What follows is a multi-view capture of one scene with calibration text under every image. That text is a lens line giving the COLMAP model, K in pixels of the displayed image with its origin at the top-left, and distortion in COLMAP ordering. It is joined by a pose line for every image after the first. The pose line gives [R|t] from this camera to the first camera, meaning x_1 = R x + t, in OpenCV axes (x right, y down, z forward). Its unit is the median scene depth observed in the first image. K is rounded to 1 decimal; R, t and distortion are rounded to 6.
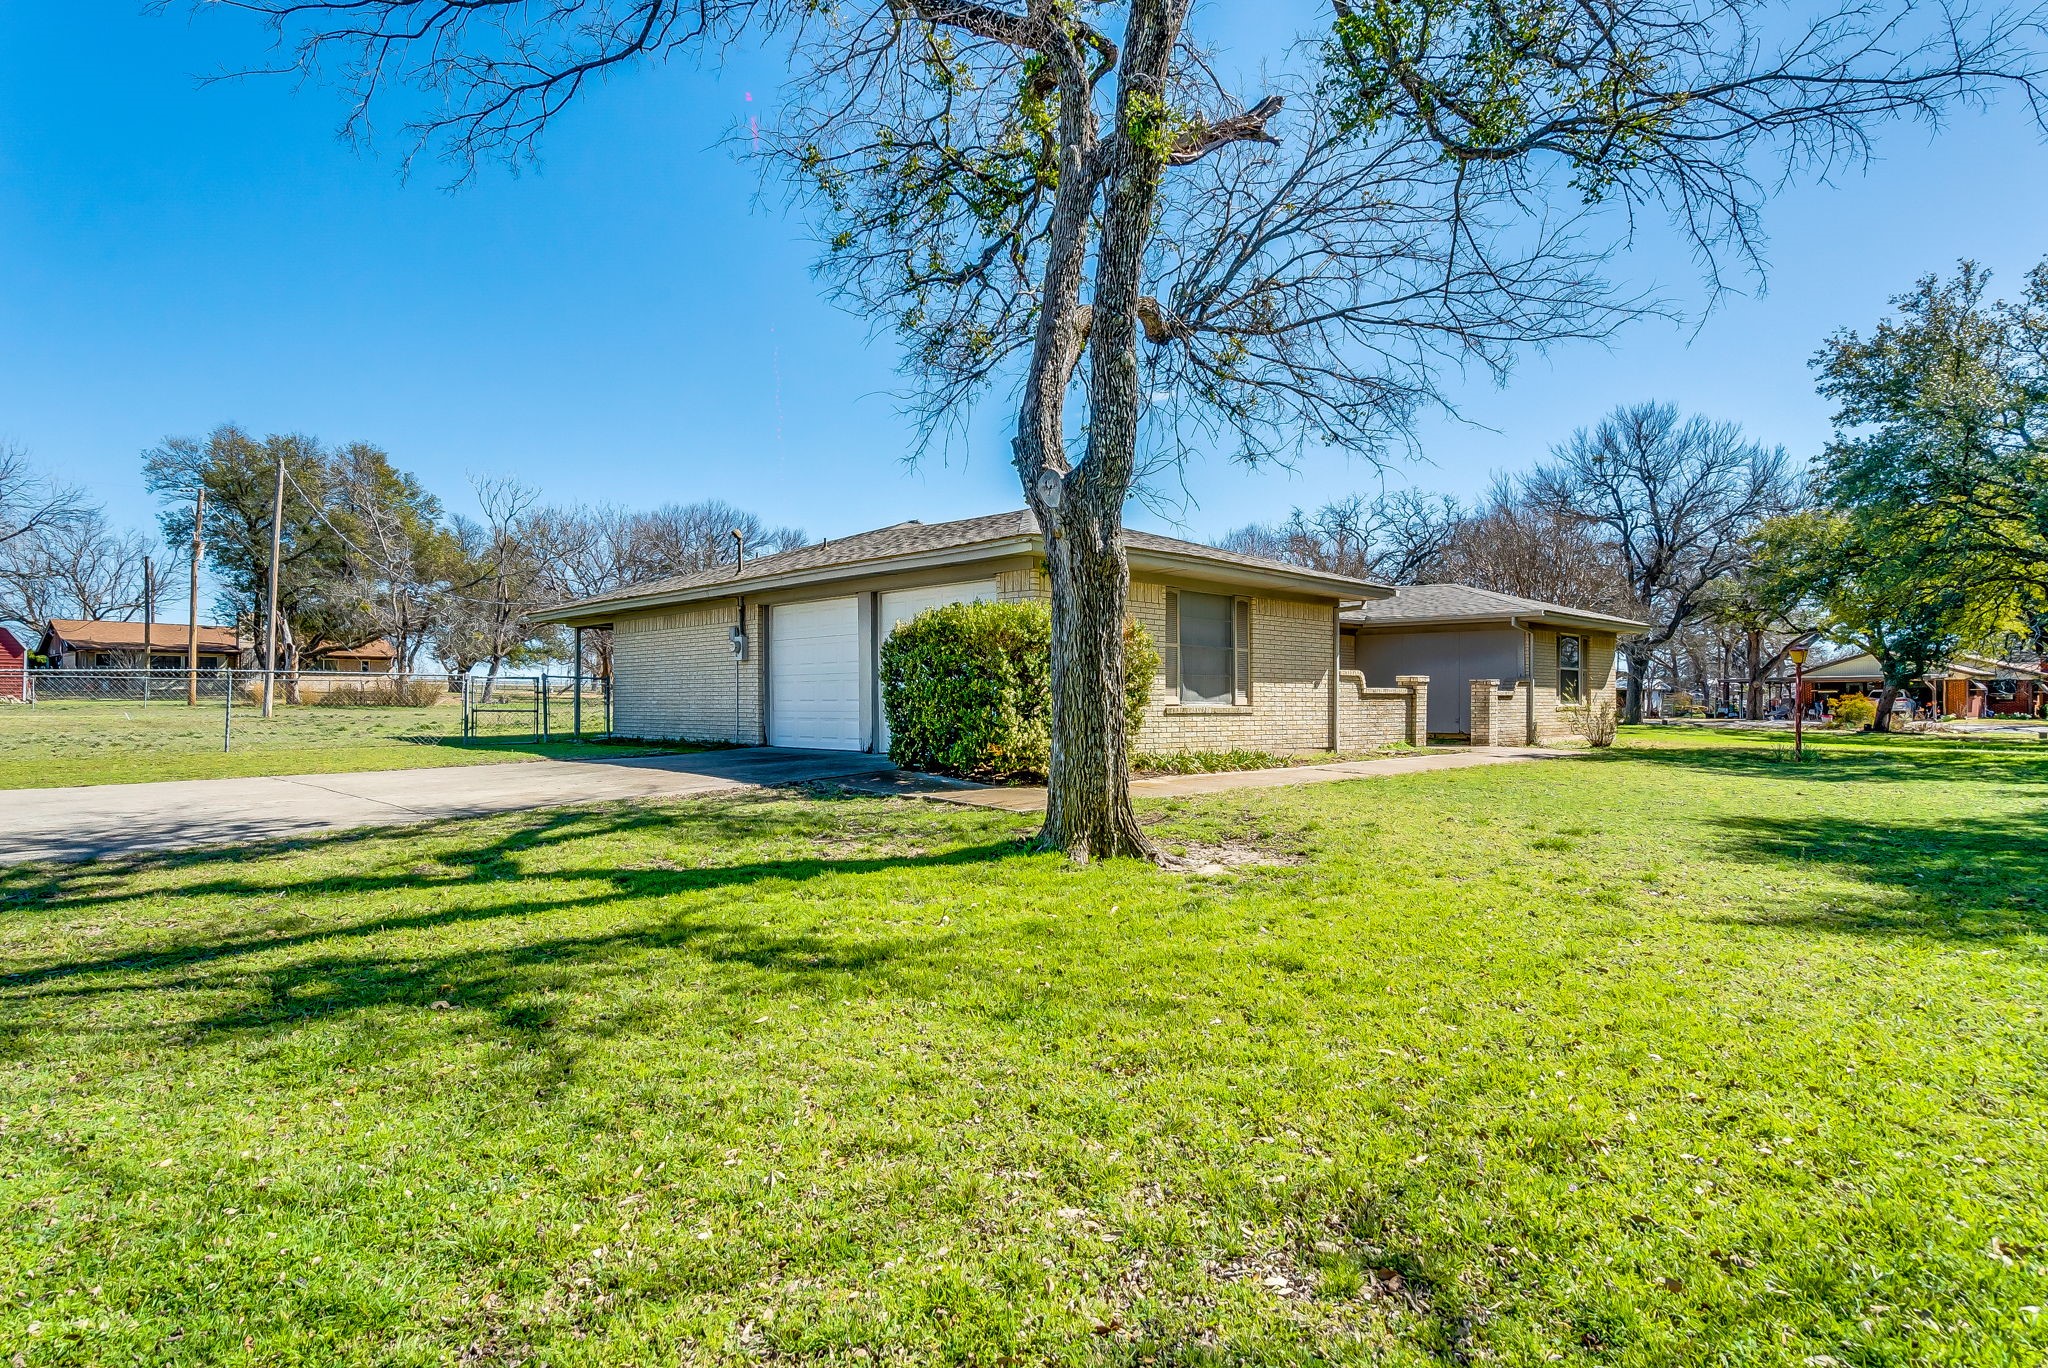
lens RADIAL K [[1103.4, 0, 1025.6], [0, 1103.4, 683.9], [0, 0, 1]] dist [0.024605, 0.004437]
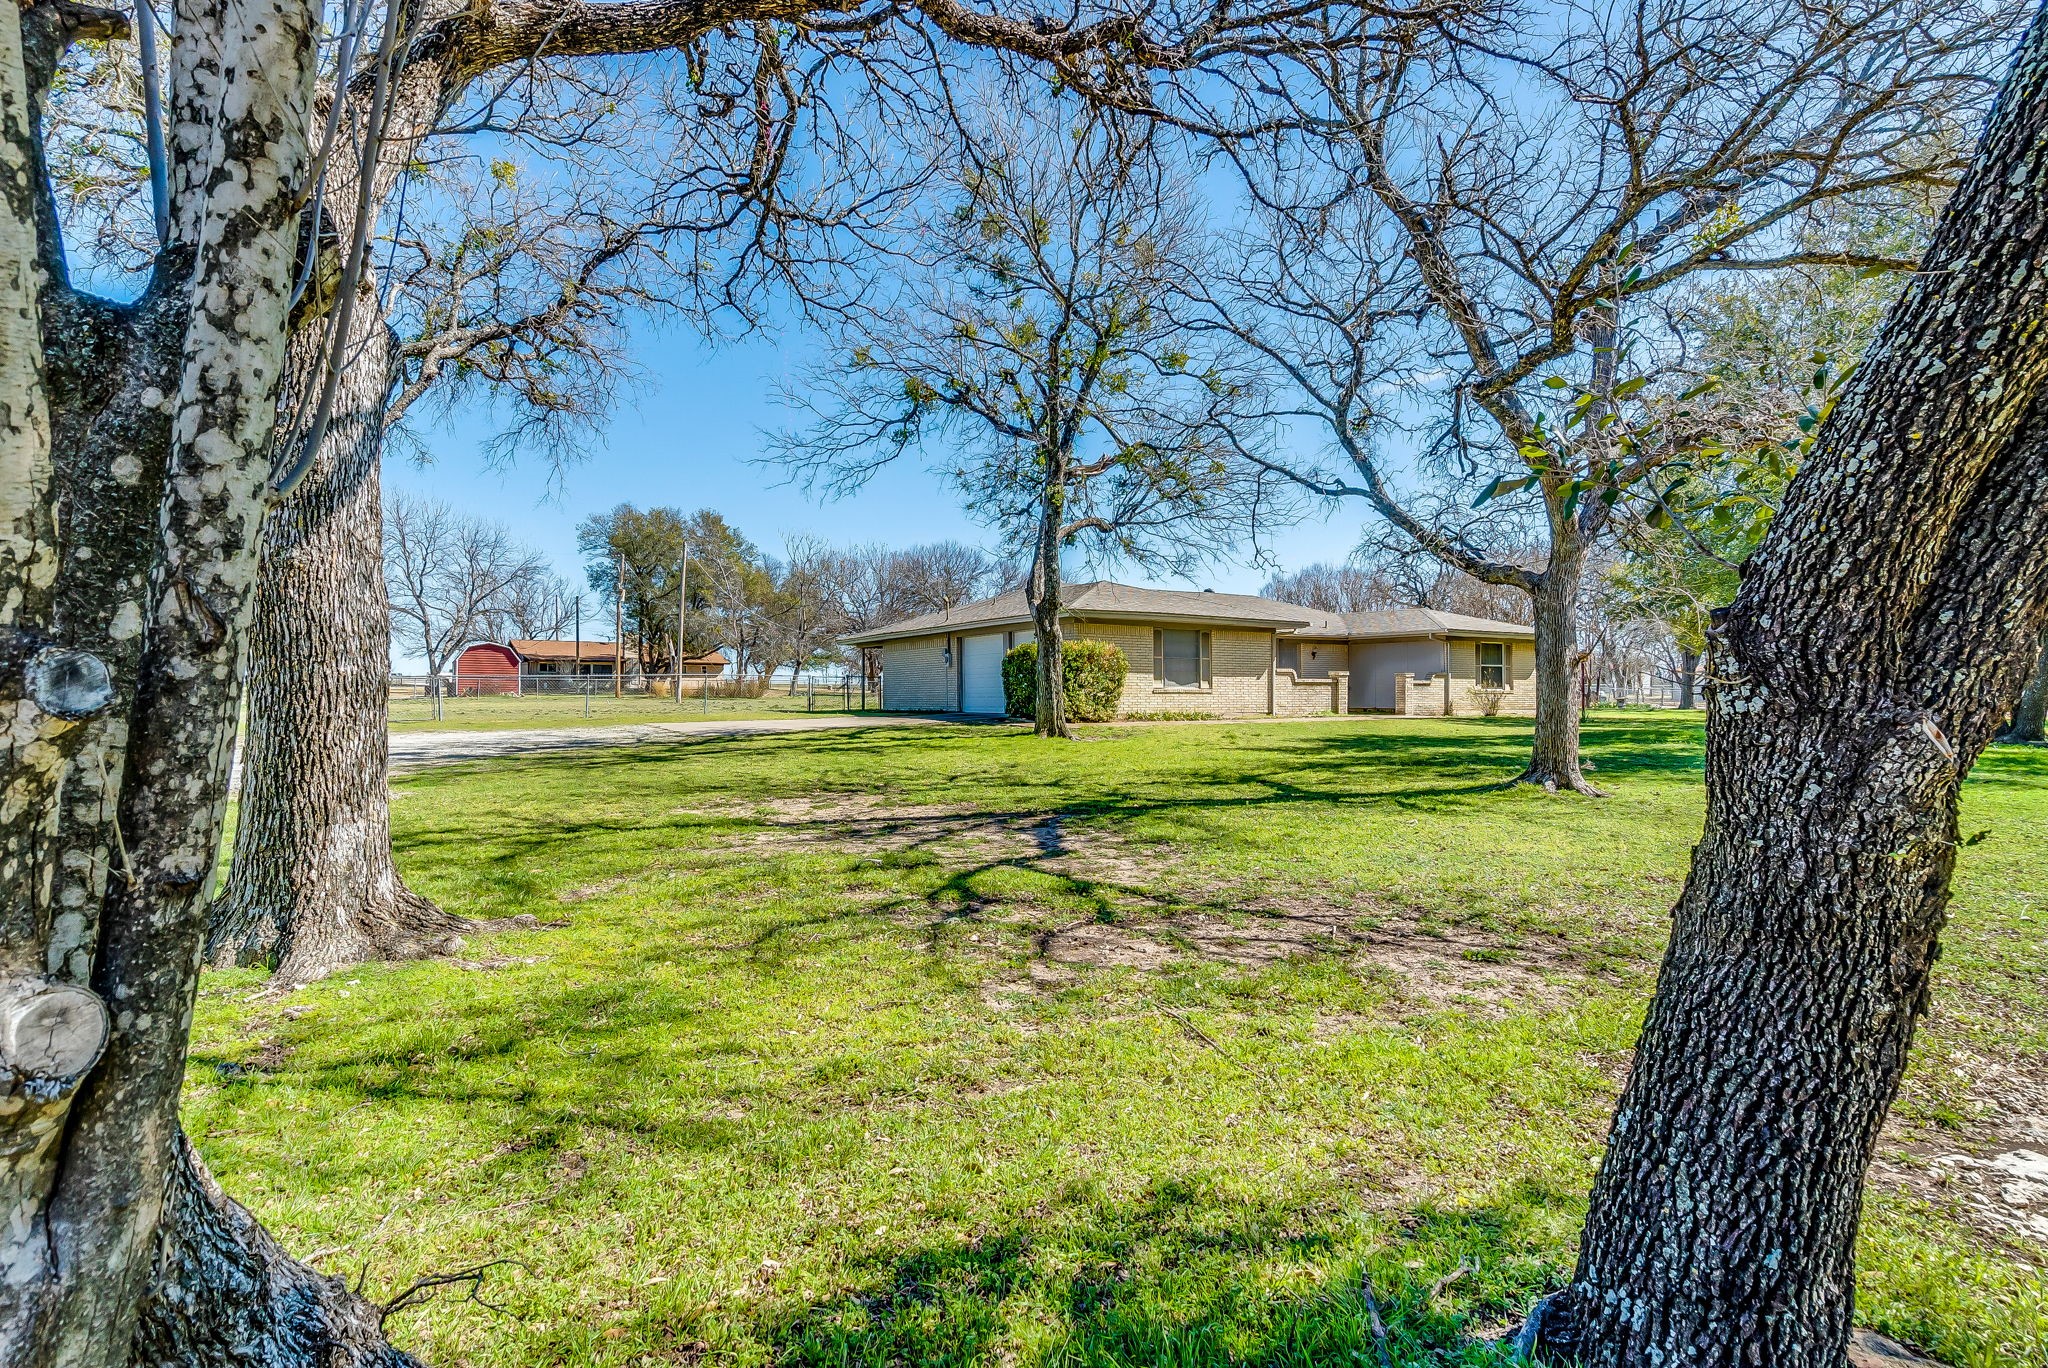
lens RADIAL K [[1037.7, 0, 1023.1], [0, 1037.7, 683.4], [0, 0, 1]] dist [0.021728, -0.000327]
pose [[0.977065, -0.006042, -0.212858, 0.221681], [0.006332, 0.999980, 0.000679, 0.005993], [0.212849, -0.002011, 0.977083, -0.639395]]
